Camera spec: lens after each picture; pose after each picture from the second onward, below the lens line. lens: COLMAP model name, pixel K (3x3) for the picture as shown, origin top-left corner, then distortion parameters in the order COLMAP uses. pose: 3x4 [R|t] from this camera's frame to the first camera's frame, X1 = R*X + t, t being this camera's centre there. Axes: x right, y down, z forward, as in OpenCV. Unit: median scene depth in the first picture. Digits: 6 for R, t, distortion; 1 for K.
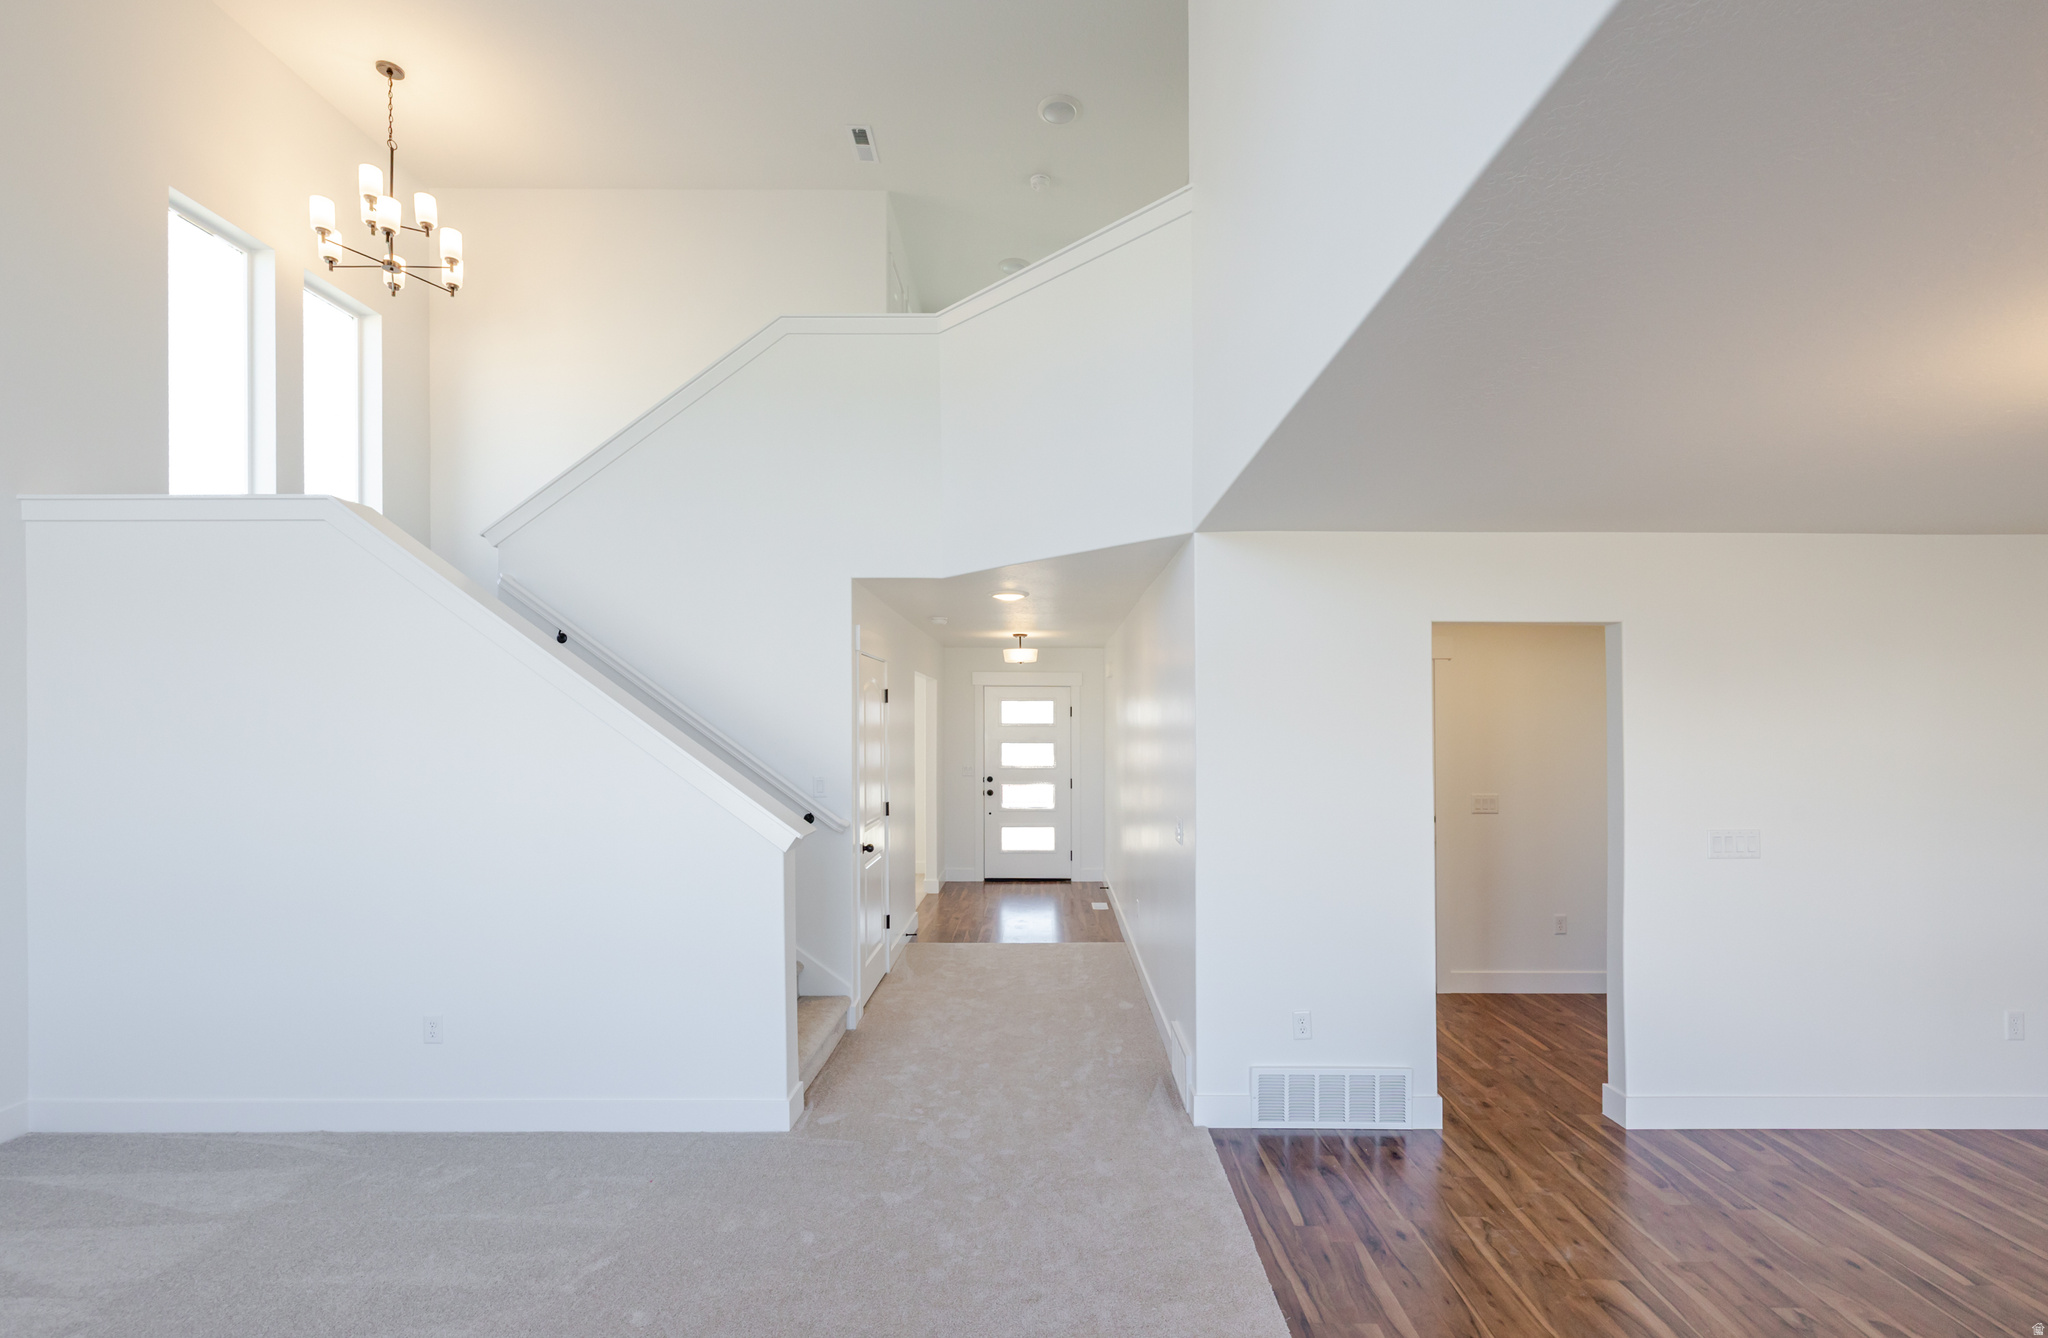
lens RADIAL K [[893.4, 0, 1044.4], [0, 893.4, 713.2], [0, 0, 1]] dist [0.001231, 0.000127]
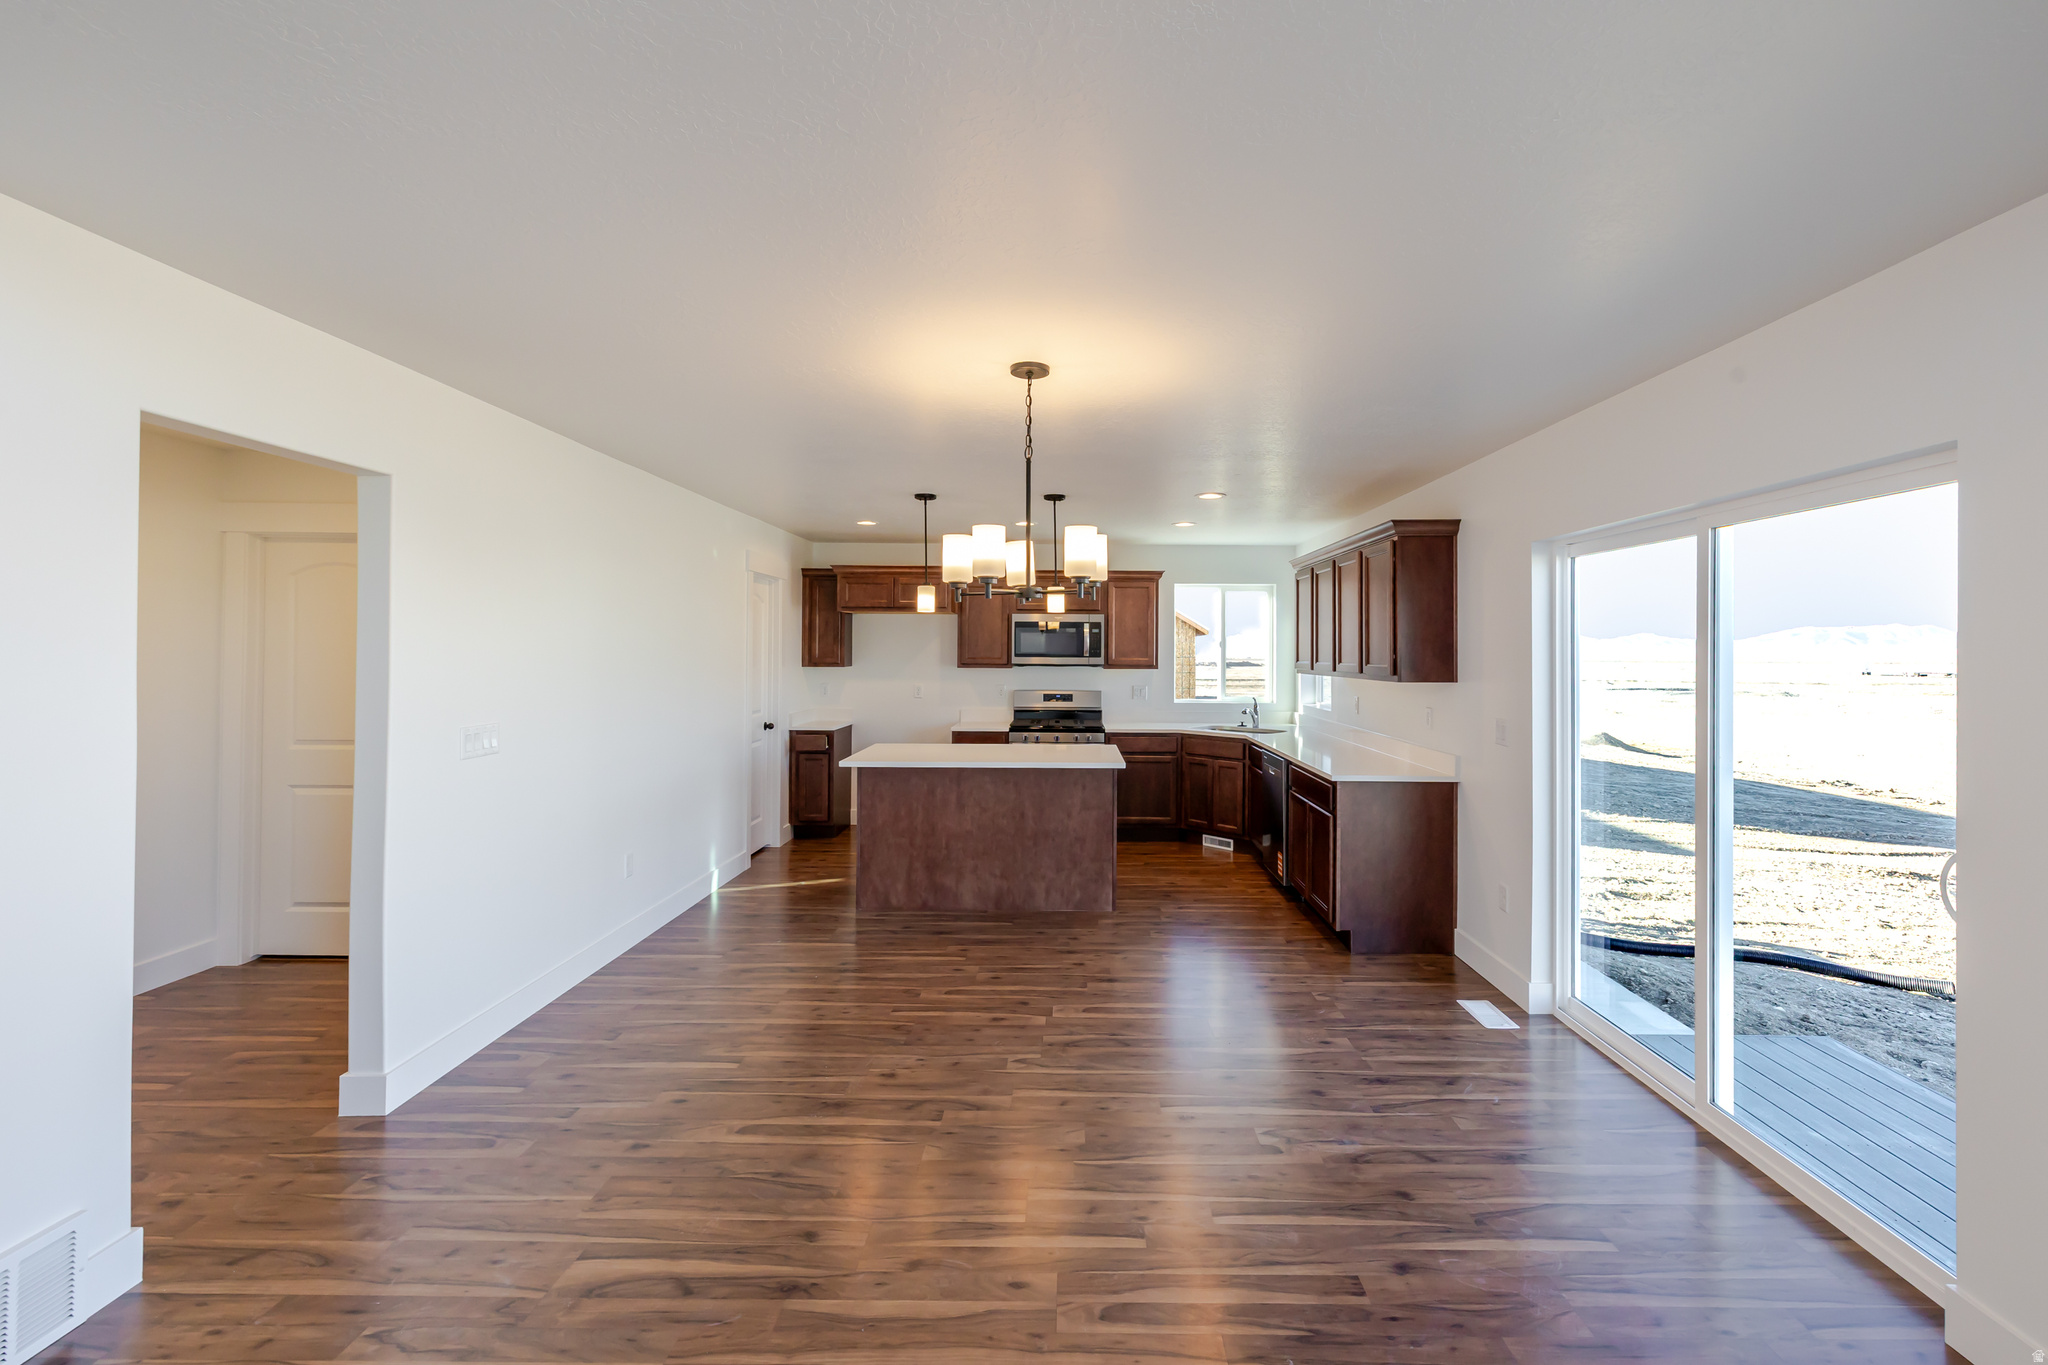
lens RADIAL K [[887.8, 0, 1066.2], [0, 887.8, 653.9], [0, 0, 1]] dist [0.000625, 0.000403]
pose [[0.002480, -0.004454, 0.999987, -0.134405], [-0.016746, 0.999850, 0.004495, 0.044726], [-0.999857, -0.016757, 0.002405, 0.411738]]
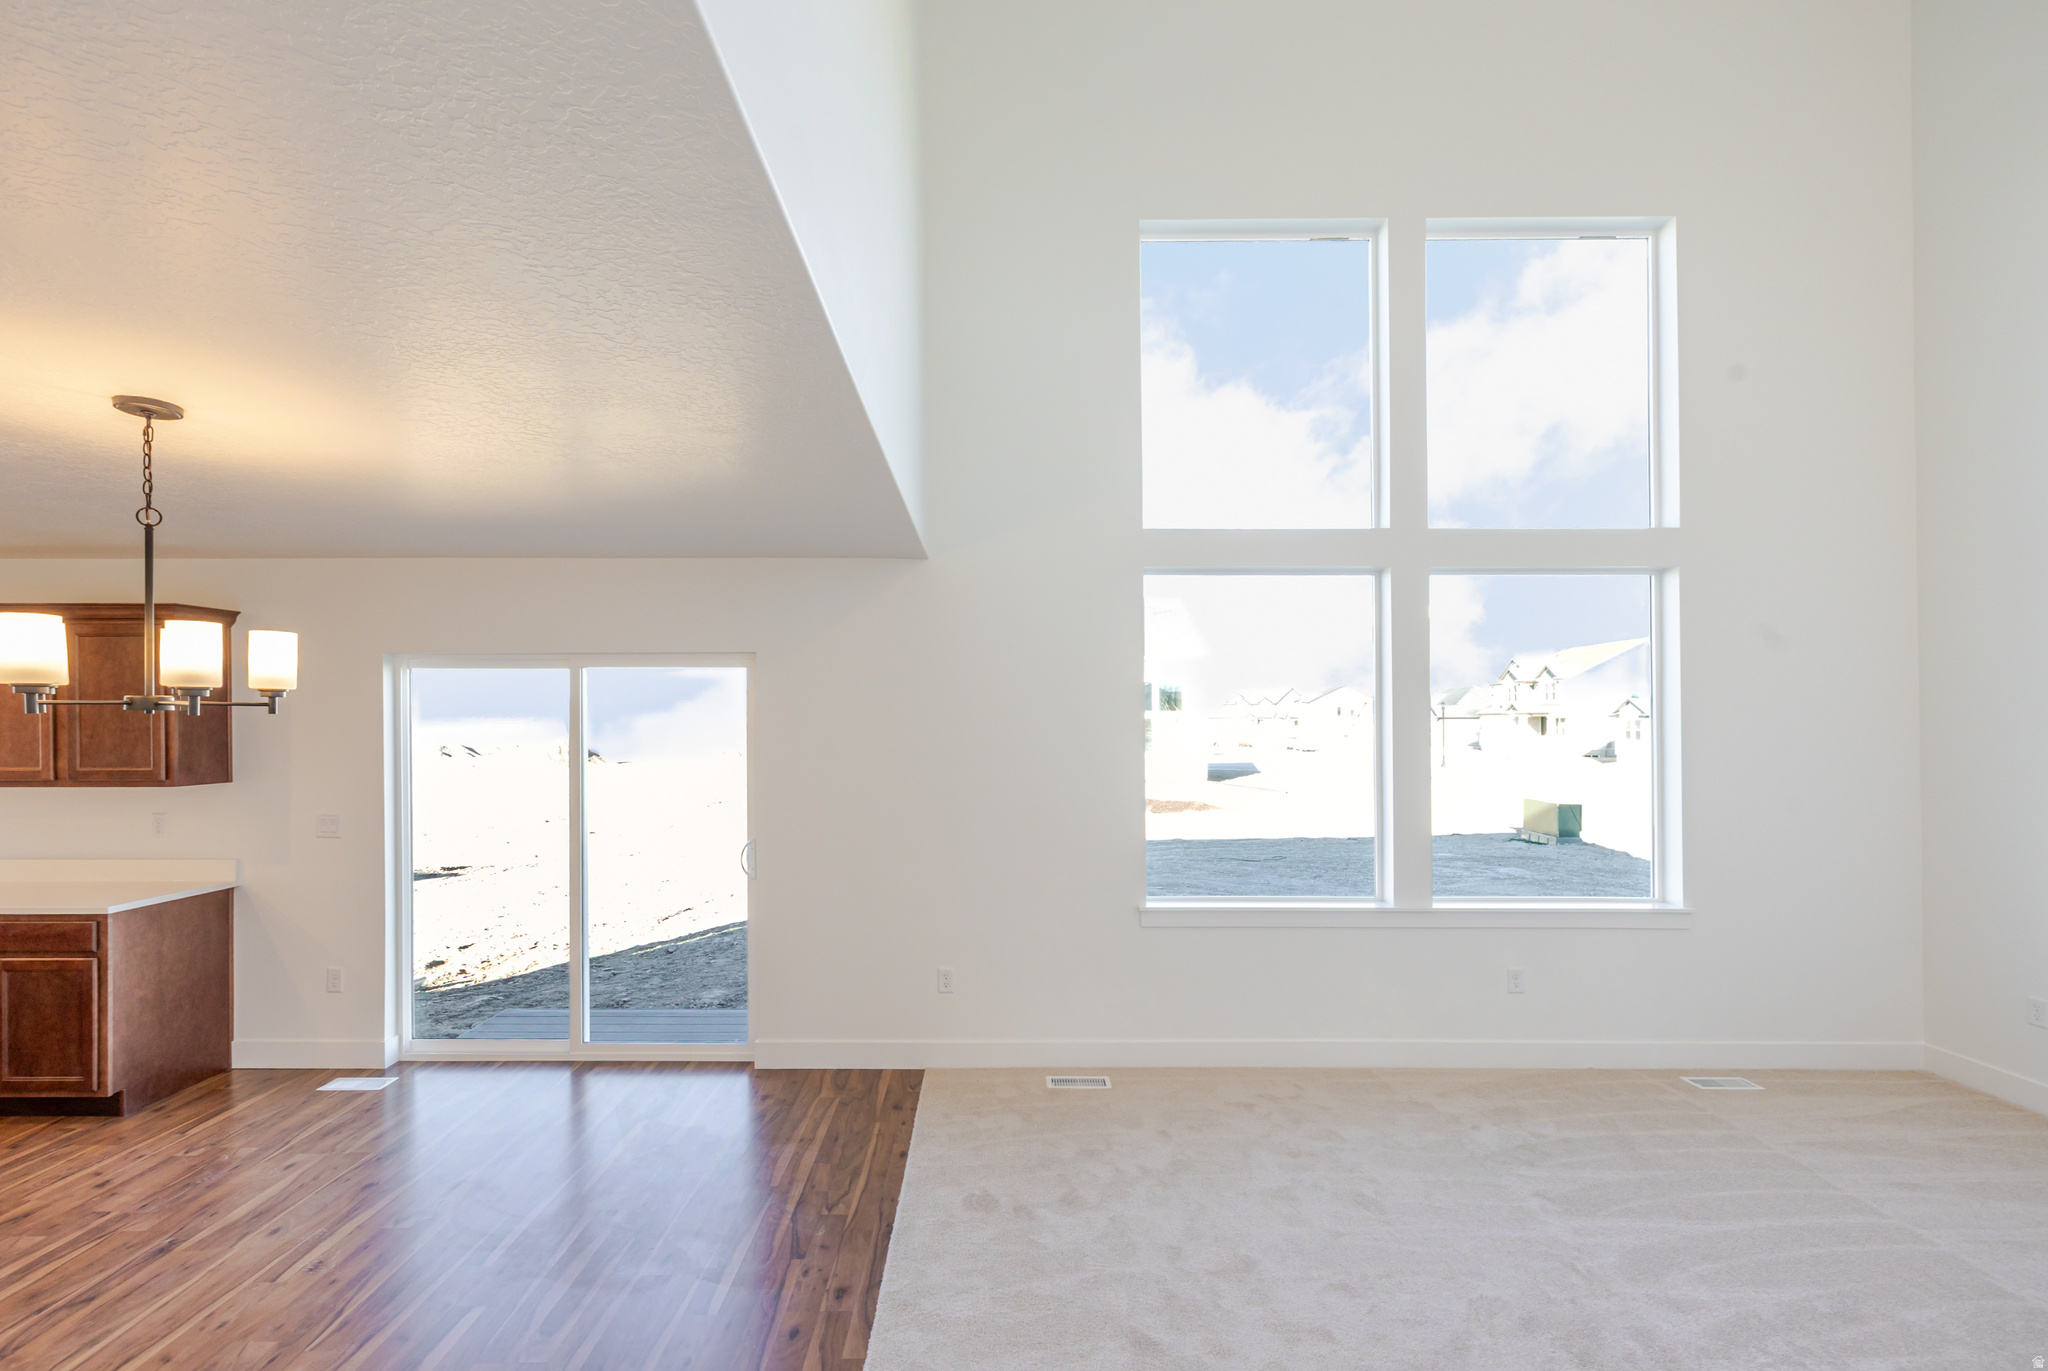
lens RADIAL K [[897.9, 0, 998.2], [0, 897.9, 724.5], [0, 0, 1]] dist [0.000220, -0.000087]
pose [[-0.999999, -0.000203, 0.001342, 0.089595], [-0.000213, 0.999972, -0.007428, 0.012818], [-0.001340, -0.007428, -0.999972, 1.063185]]
